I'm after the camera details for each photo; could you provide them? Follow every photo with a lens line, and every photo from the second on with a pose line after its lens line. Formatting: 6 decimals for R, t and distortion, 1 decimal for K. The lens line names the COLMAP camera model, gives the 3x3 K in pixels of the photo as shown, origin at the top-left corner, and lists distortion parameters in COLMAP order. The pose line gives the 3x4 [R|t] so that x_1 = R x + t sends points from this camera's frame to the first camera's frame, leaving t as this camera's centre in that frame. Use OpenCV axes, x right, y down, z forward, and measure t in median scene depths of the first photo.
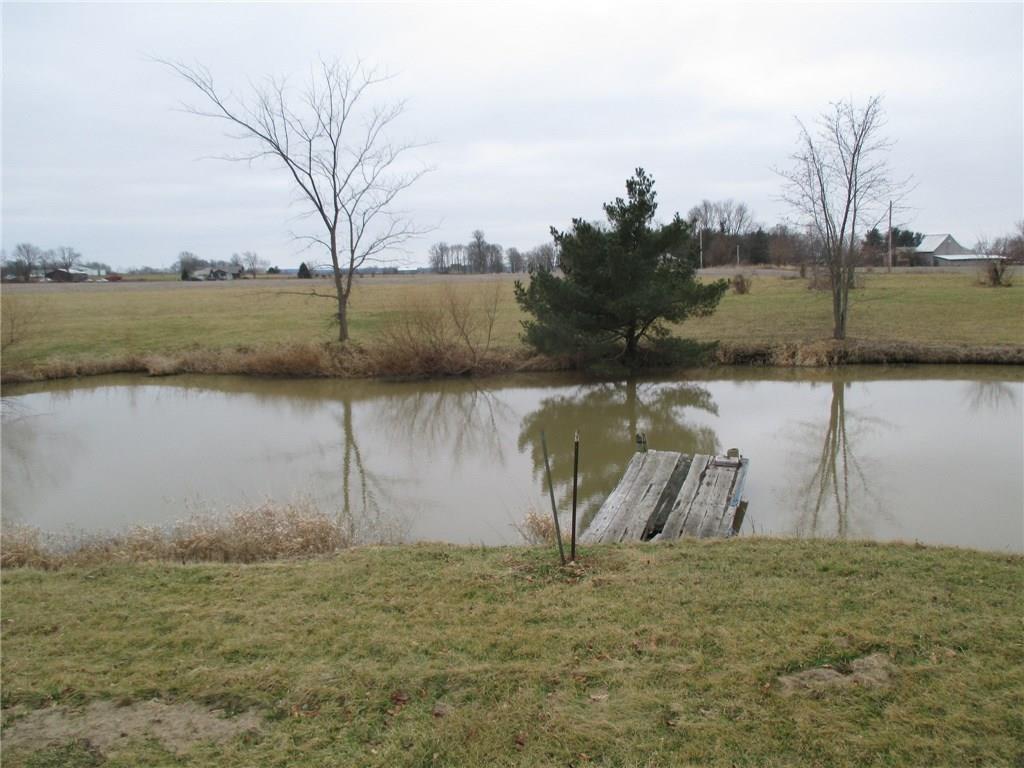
lens RADIAL K [[830.8, 0, 512.0], [0, 830.8, 384.0], [0, 0, 1]] dist [0.005278, 0.006866]
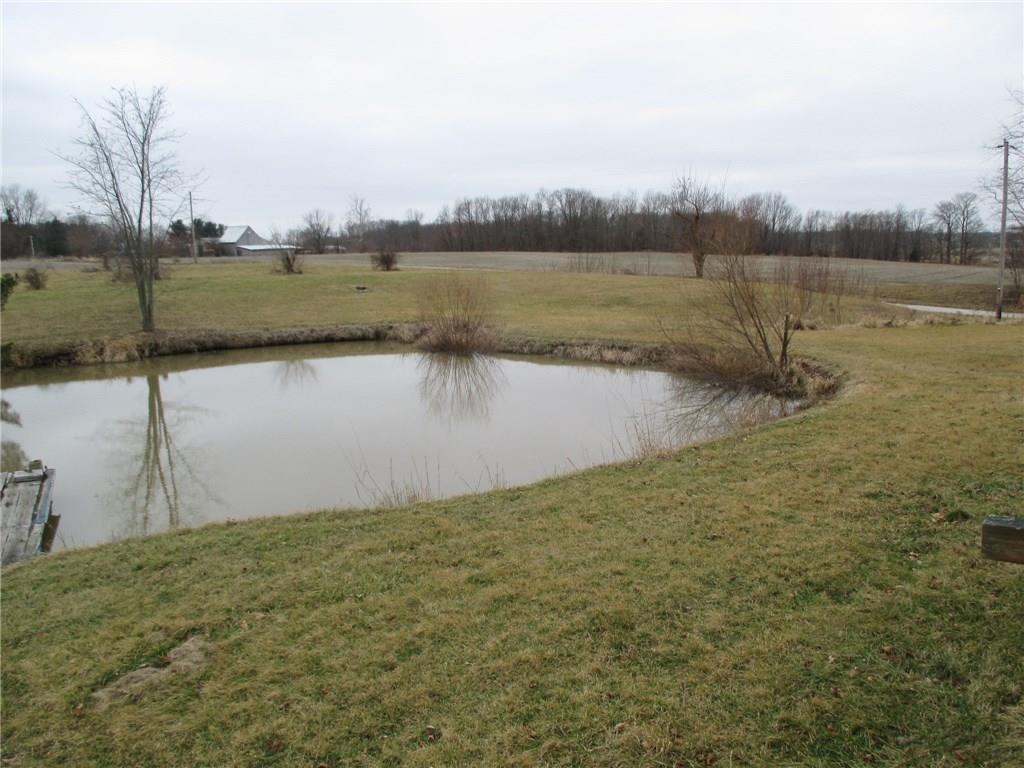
lens RADIAL K [[830.8, 0, 512.0], [0, 830.8, 384.0], [0, 0, 1]] dist [0.005278, 0.006866]
pose [[0.768809, -0.112449, 0.629514, 0.107749], [0.104995, 0.993255, 0.049196, 0.005001], [-0.630800, 0.028274, 0.775430, -0.038034]]
